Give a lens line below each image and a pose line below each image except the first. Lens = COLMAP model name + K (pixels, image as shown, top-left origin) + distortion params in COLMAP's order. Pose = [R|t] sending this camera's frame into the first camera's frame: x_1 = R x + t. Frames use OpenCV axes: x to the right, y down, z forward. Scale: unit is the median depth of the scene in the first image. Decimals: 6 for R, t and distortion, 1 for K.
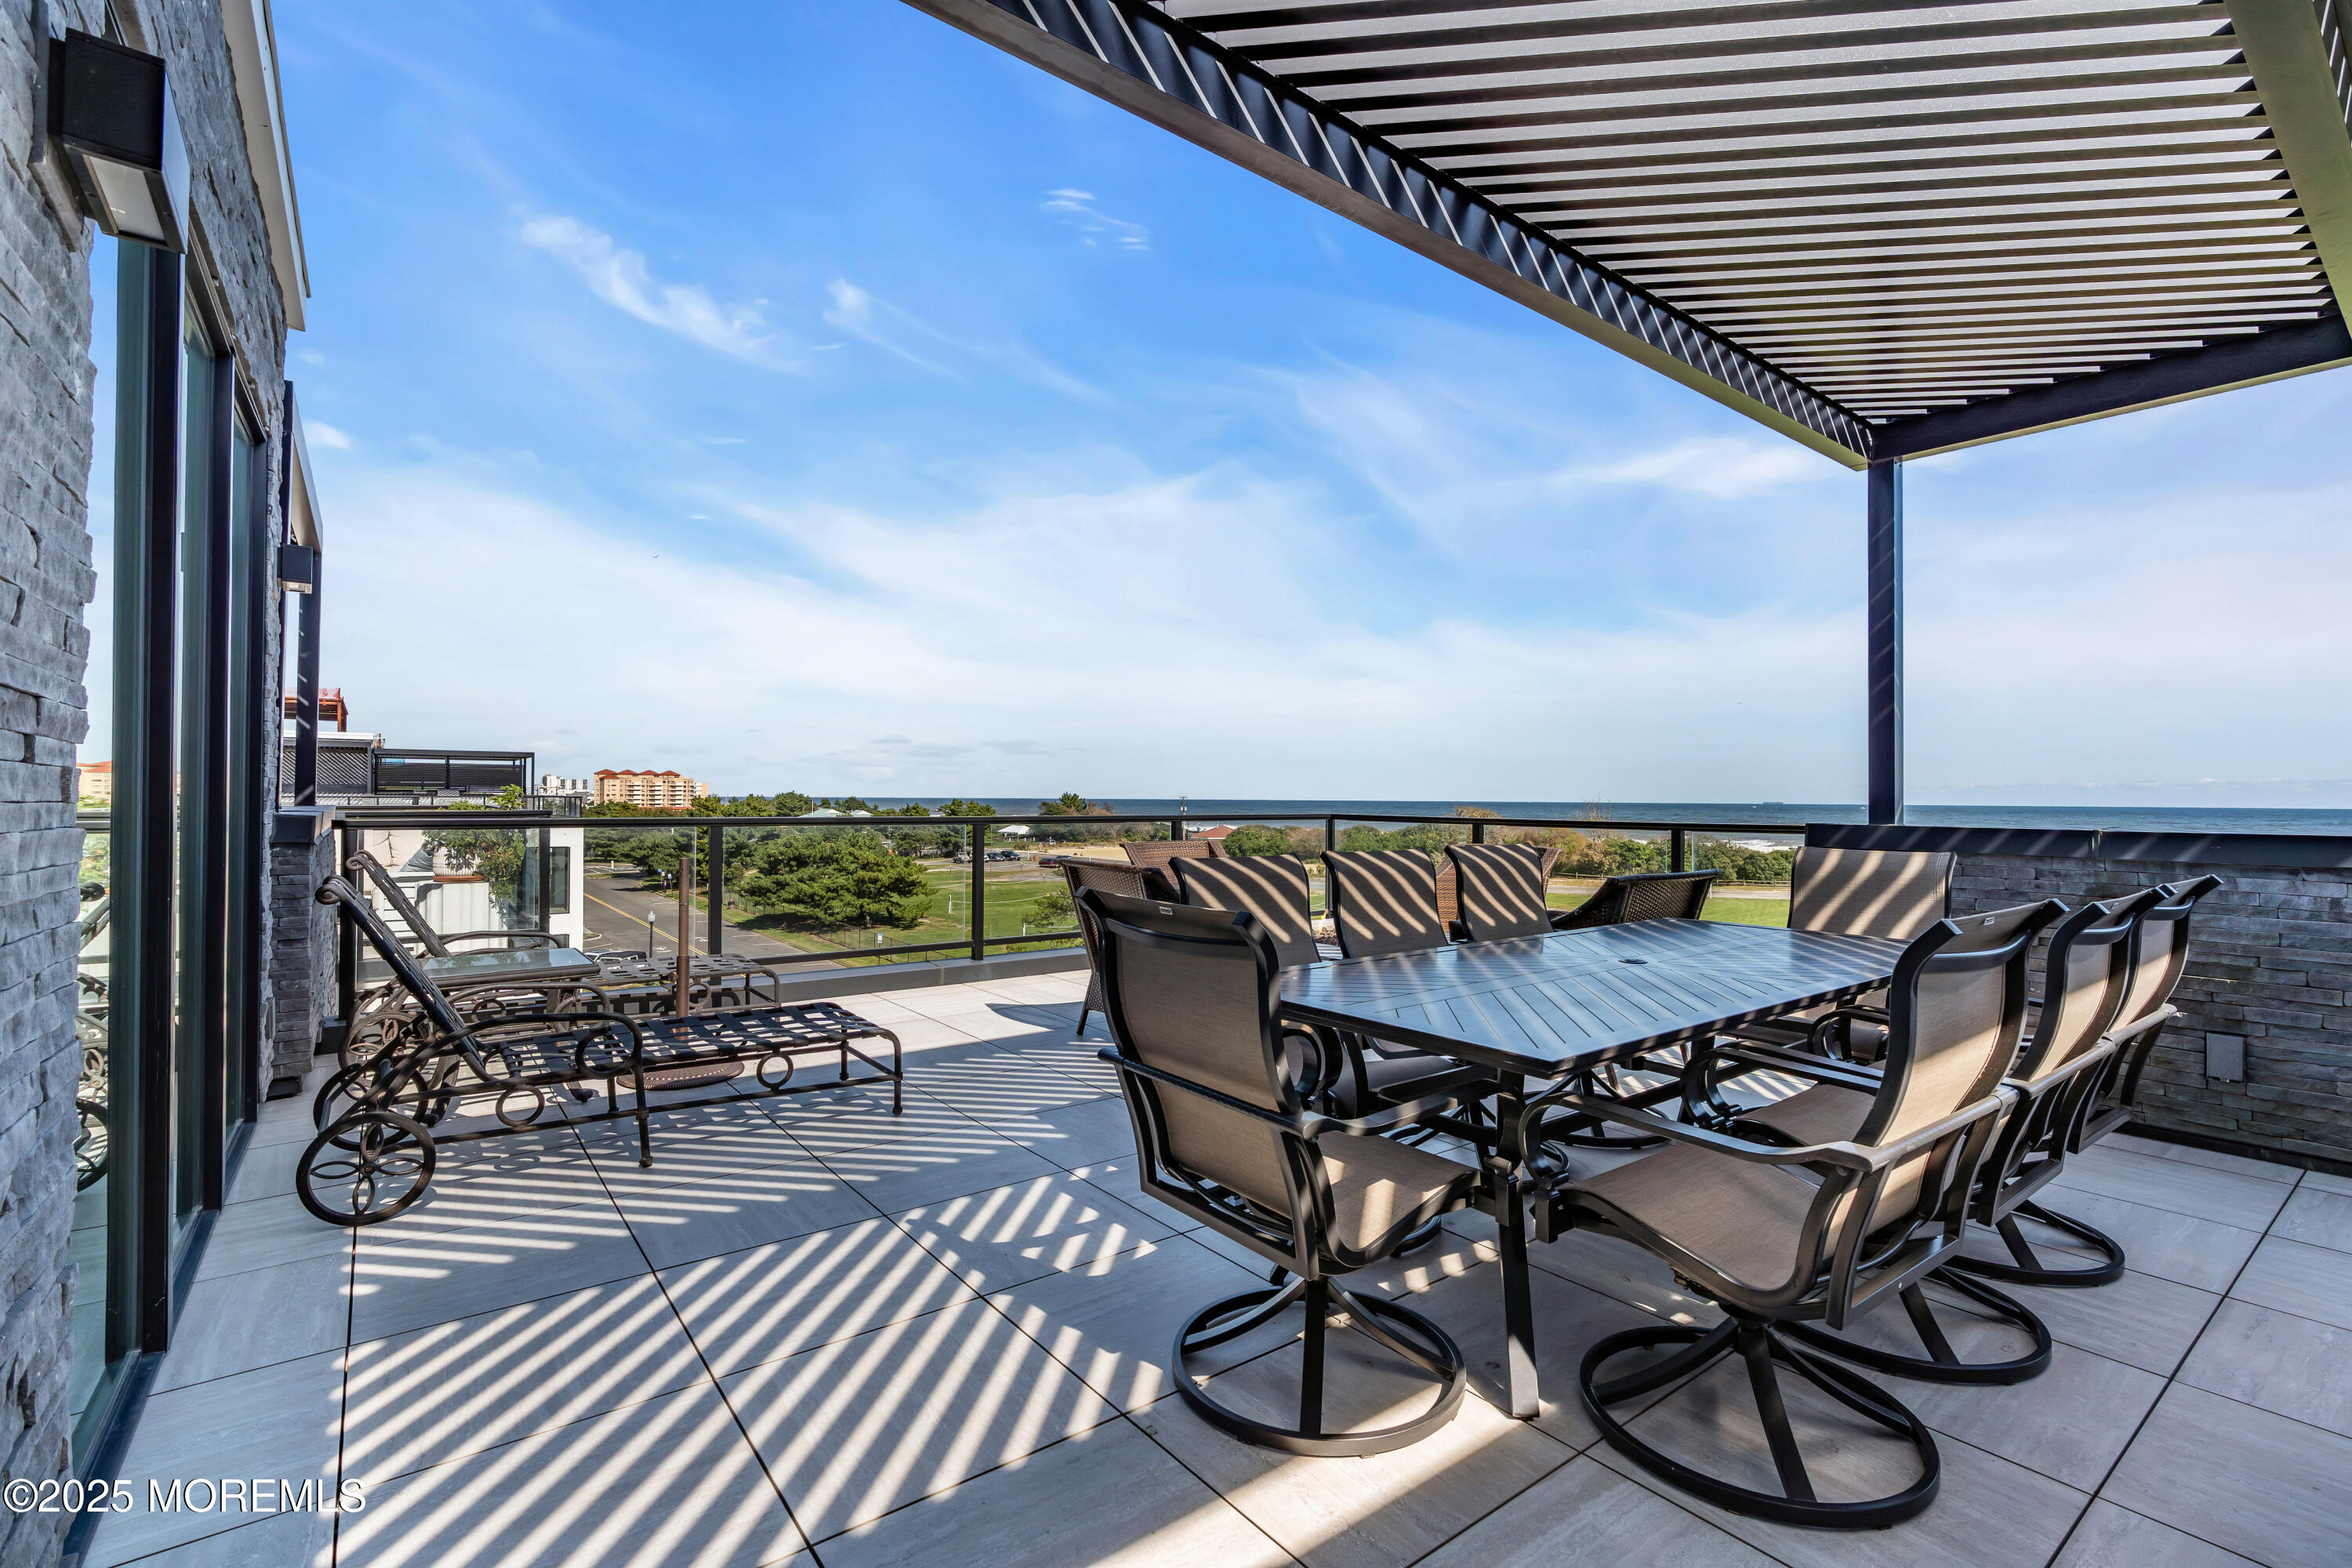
lens RADIAL K [[1052.0, 0, 1183.7], [0, 1052.0, 789.2], [0, 0, 1]] dist [-0.006454, 0.001641]
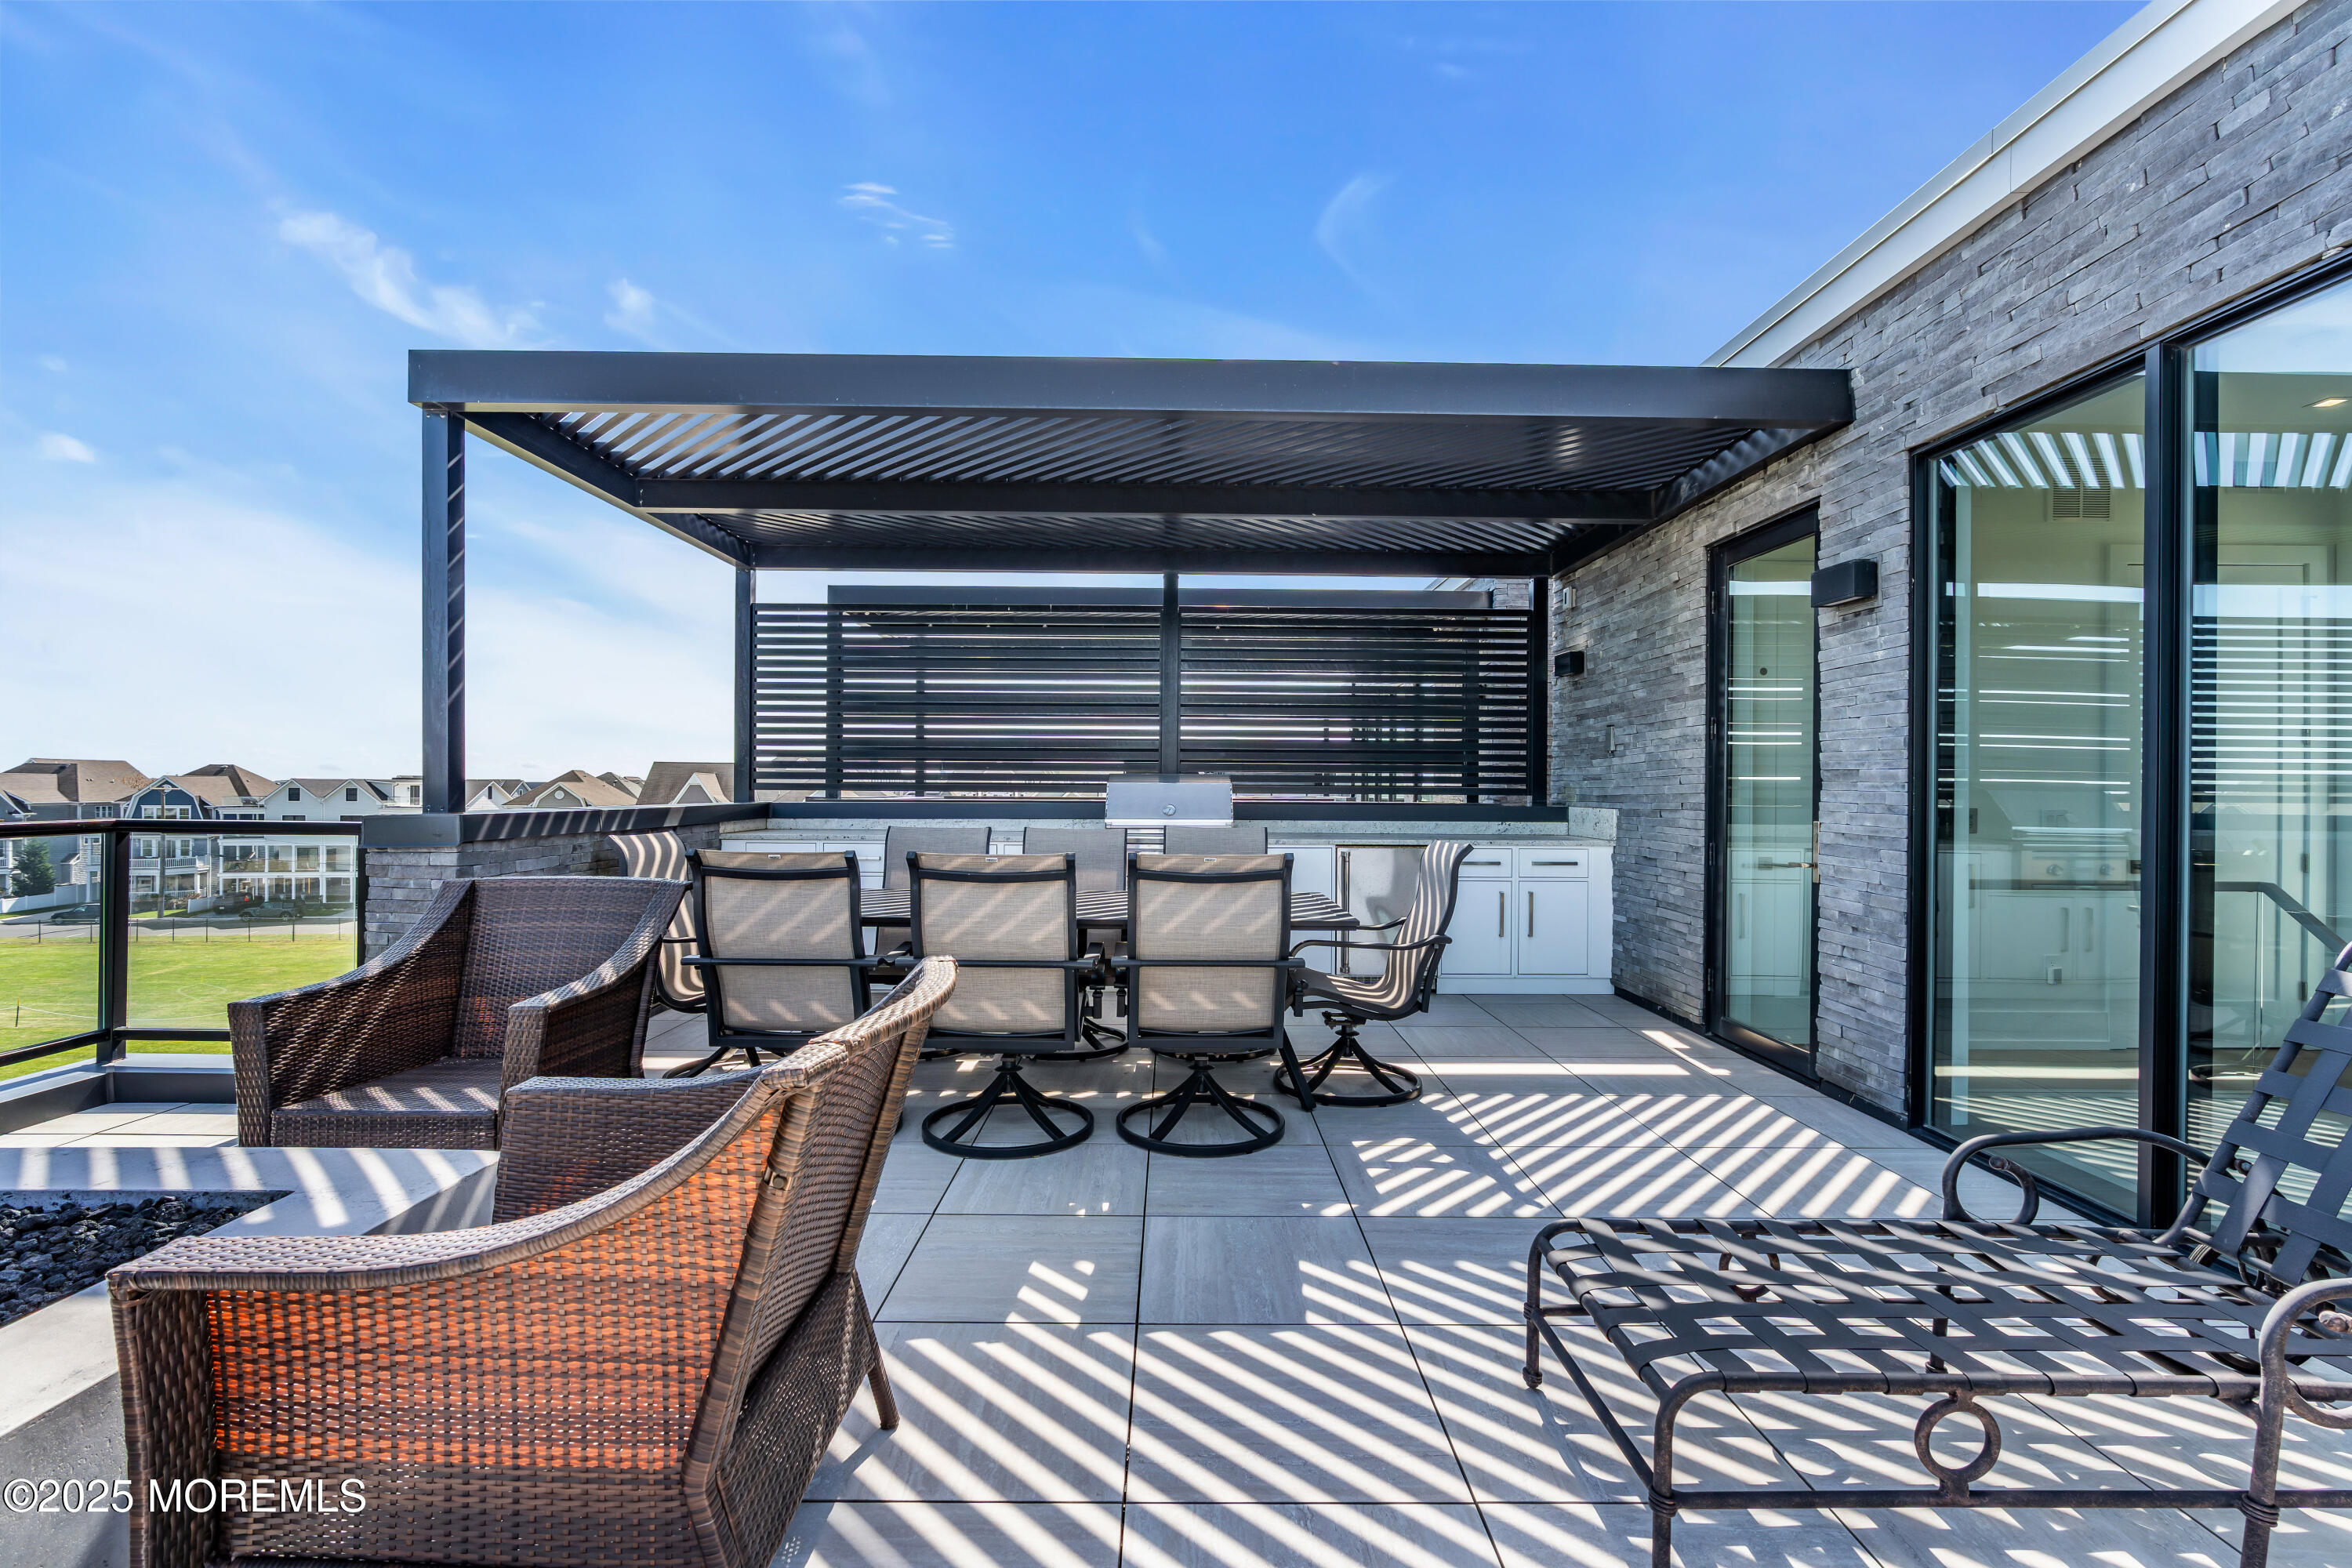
lens RADIAL K [[1041.2, 0, 1184.1], [0, 1041.2, 787.9], [0, 0, 1]] dist [-0.000927, -0.000025]
pose [[-0.793366, -0.008370, 0.608687, -0.653621], [-0.009361, 0.999955, 0.001550, 0.004183], [-0.608673, -0.004468, -0.793409, 2.190927]]
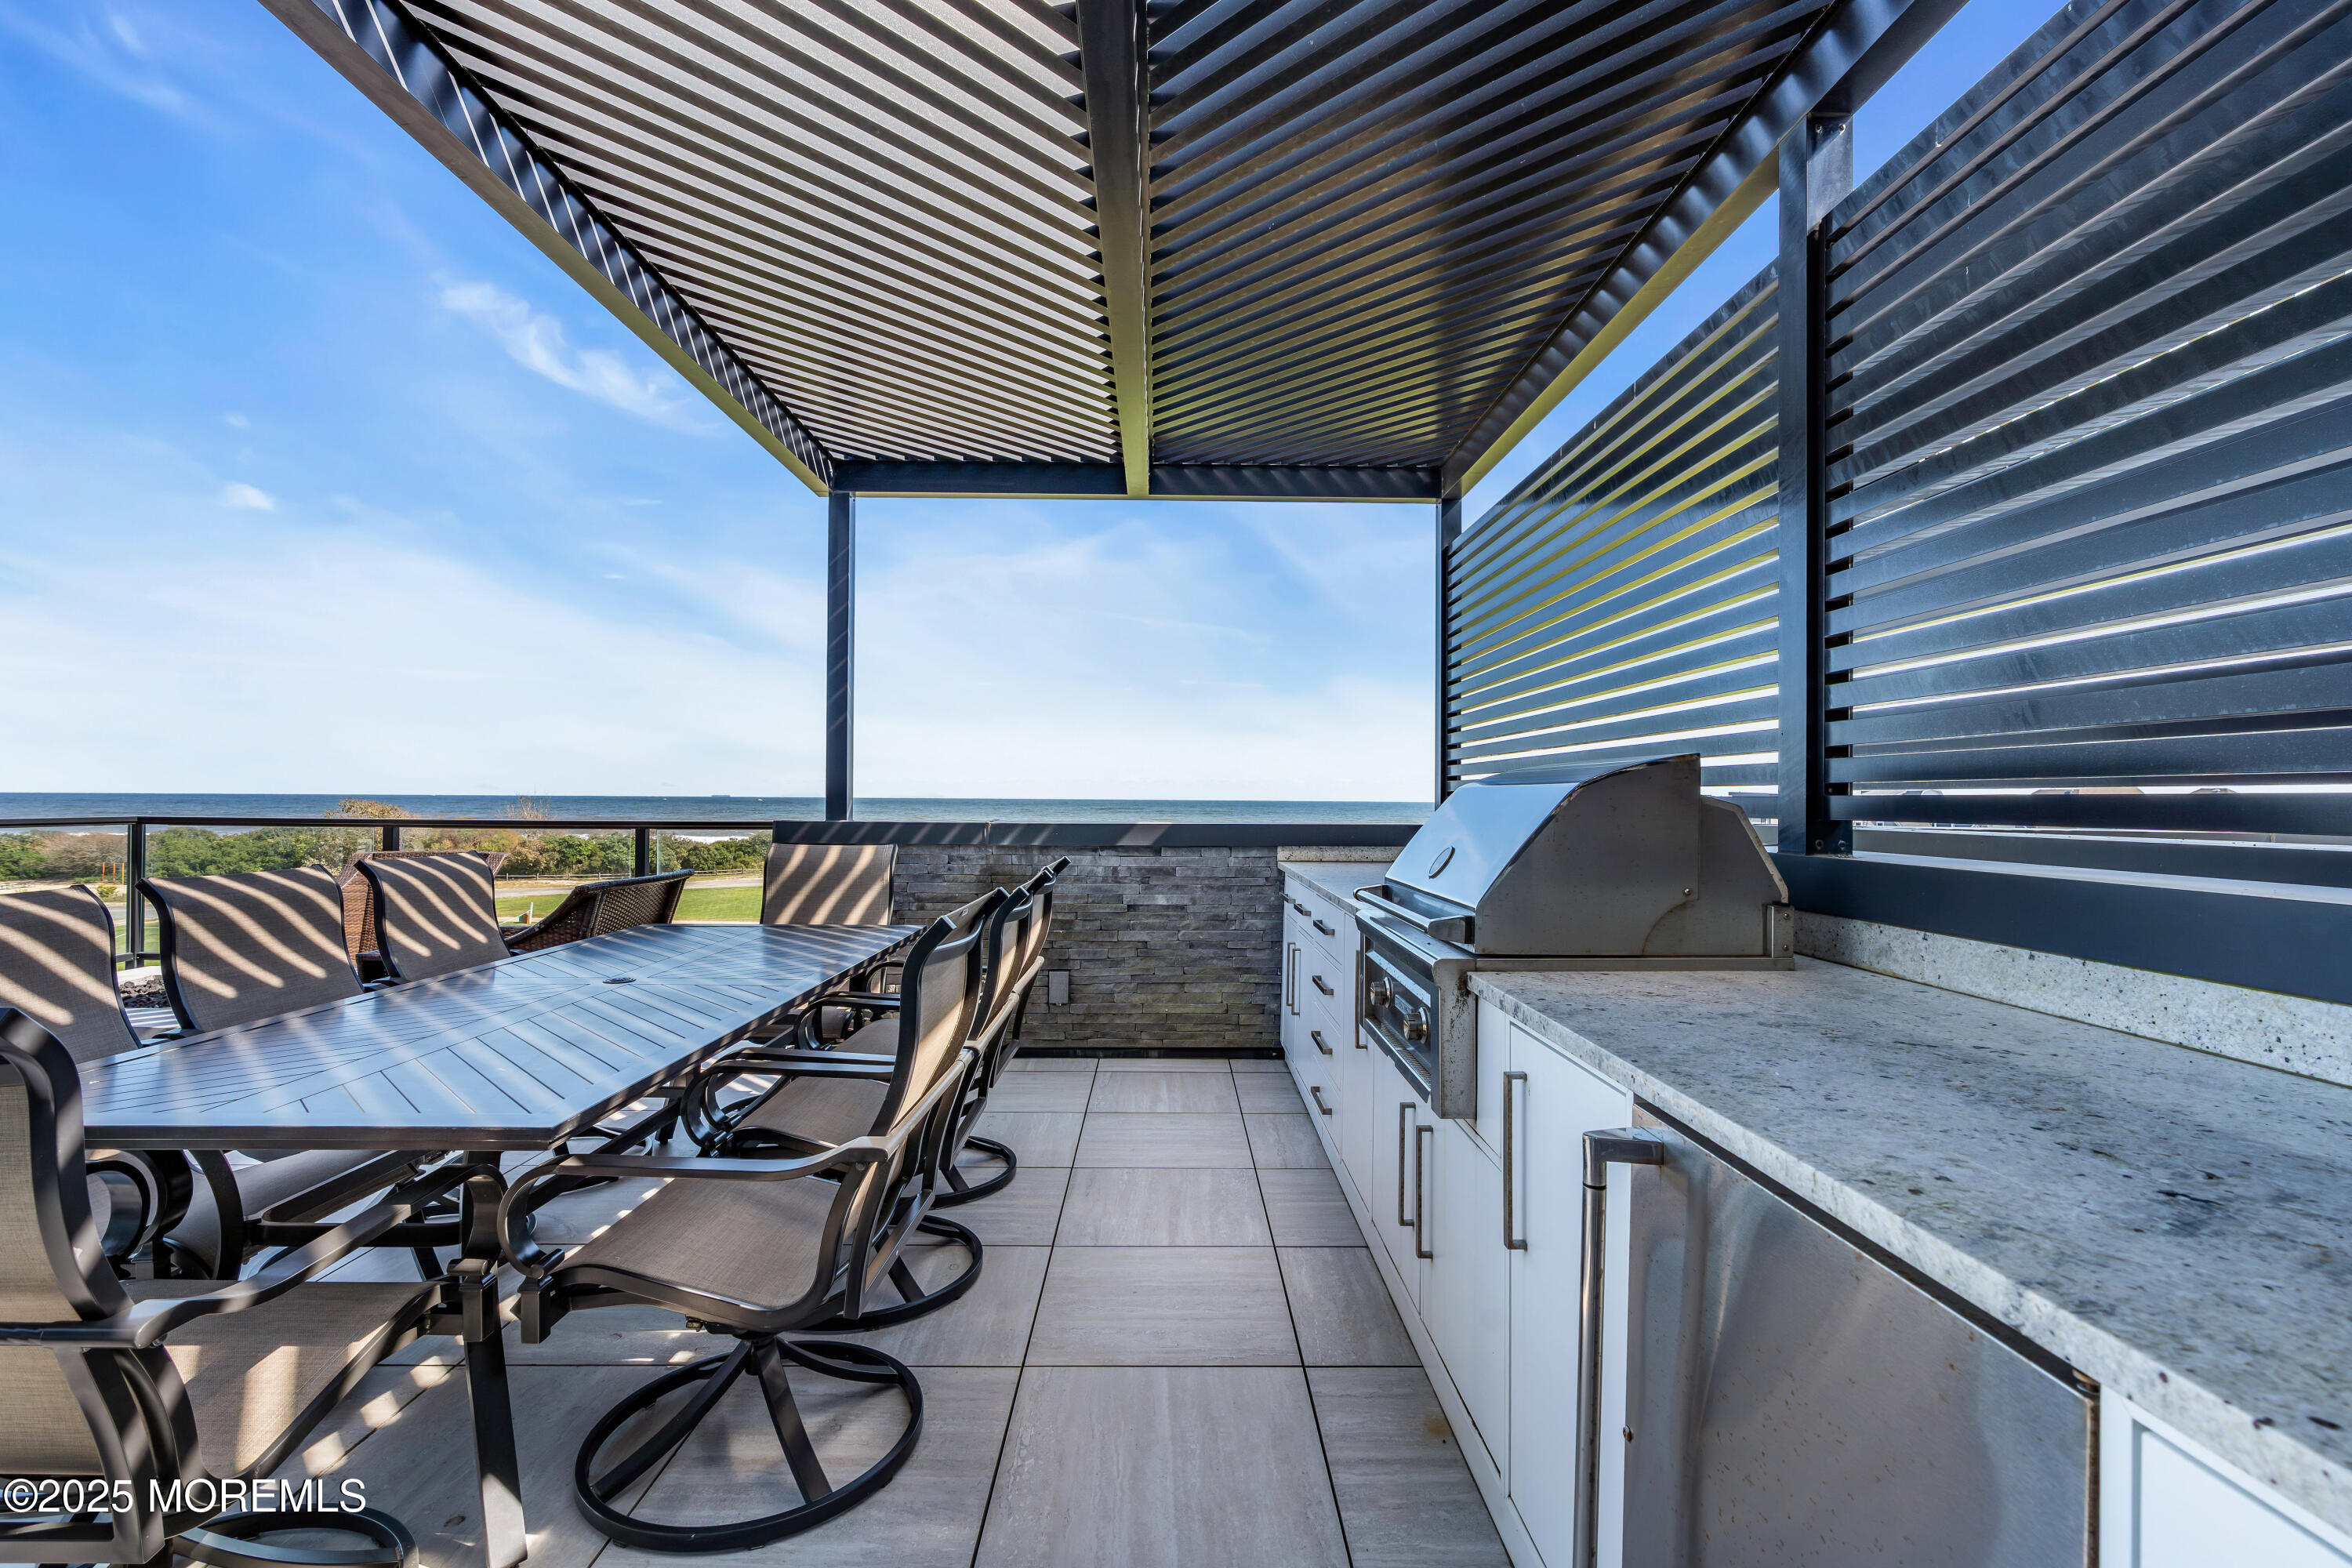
lens RADIAL K [[1052.0, 0, 1183.7], [0, 1052.0, 789.2], [0, 0, 1]] dist [-0.006454, 0.001641]
pose [[0.597218, 0.003676, 0.802071, -0.010132], [-0.009160, 0.999956, 0.002237, -0.008742], [-0.802027, -0.008683, 0.597225, 0.069203]]
